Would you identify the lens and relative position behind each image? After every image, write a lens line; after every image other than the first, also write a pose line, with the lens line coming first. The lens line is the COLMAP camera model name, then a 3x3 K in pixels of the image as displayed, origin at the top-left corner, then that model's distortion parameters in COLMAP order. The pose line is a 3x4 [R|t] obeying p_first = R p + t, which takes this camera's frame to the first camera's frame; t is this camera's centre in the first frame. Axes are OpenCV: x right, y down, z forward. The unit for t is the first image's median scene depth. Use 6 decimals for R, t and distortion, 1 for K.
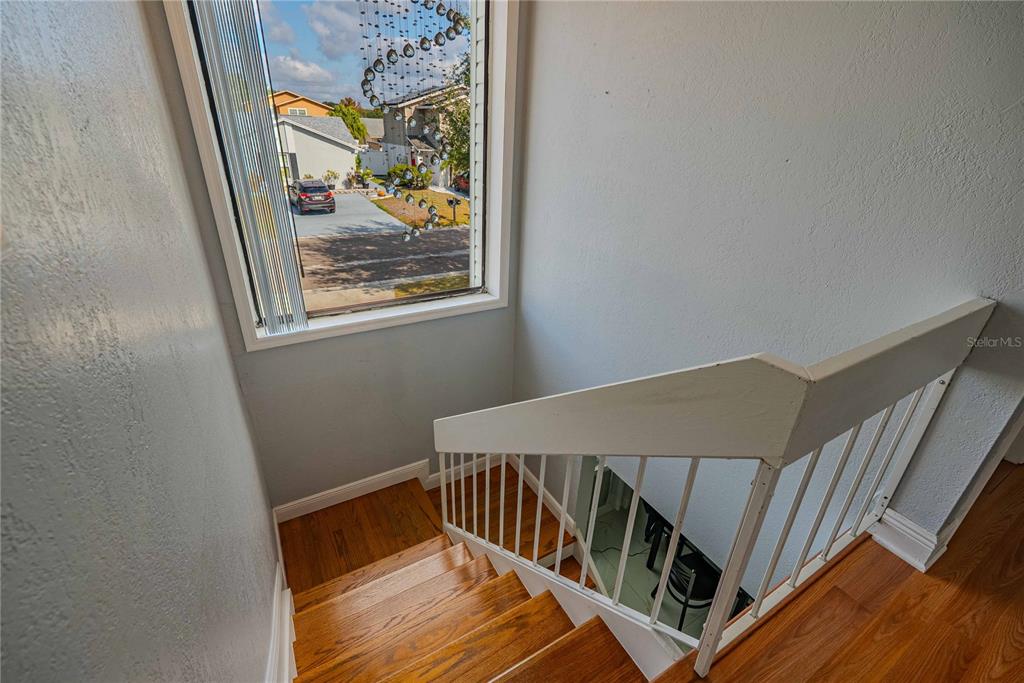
lens RADIAL K [[448.1, 0, 518.5], [0, 448.1, 338.8], [0, 0, 1]] dist [-0.006960, 0.001035]
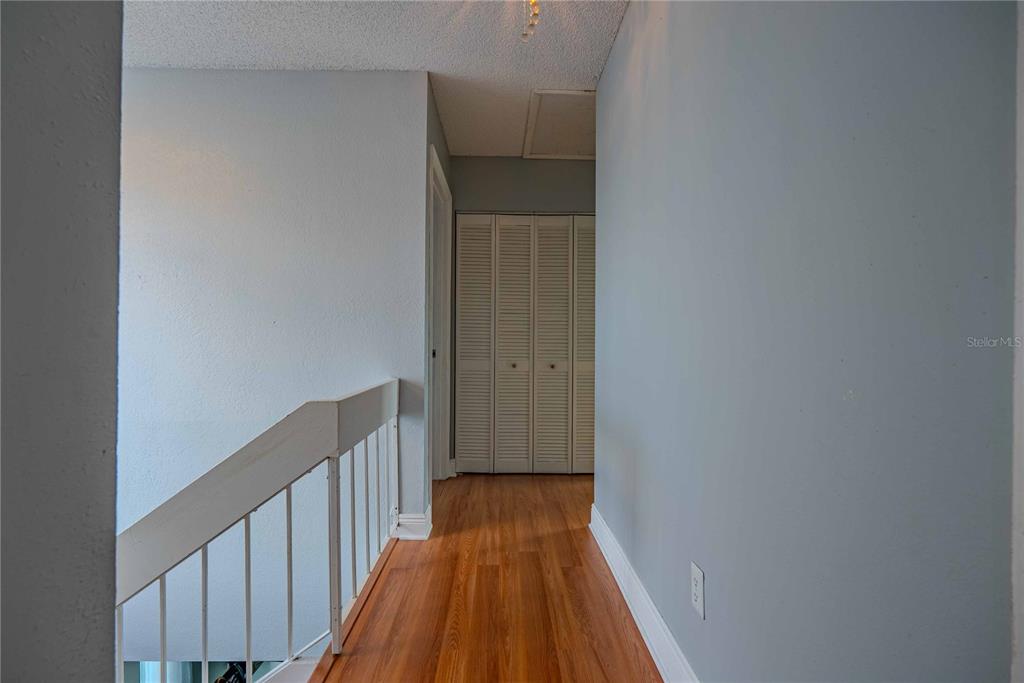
lens RADIAL K [[448.1, 0, 513.2], [0, 448.1, 341.1], [0, 0, 1]] dist [-0.006960, 0.001035]
pose [[0.486691, -0.038306, 0.872734, -0.390594], [0.390137, 0.903405, -0.177912, 0.288454], [-0.781617, 0.427074, 0.454623, -0.353531]]
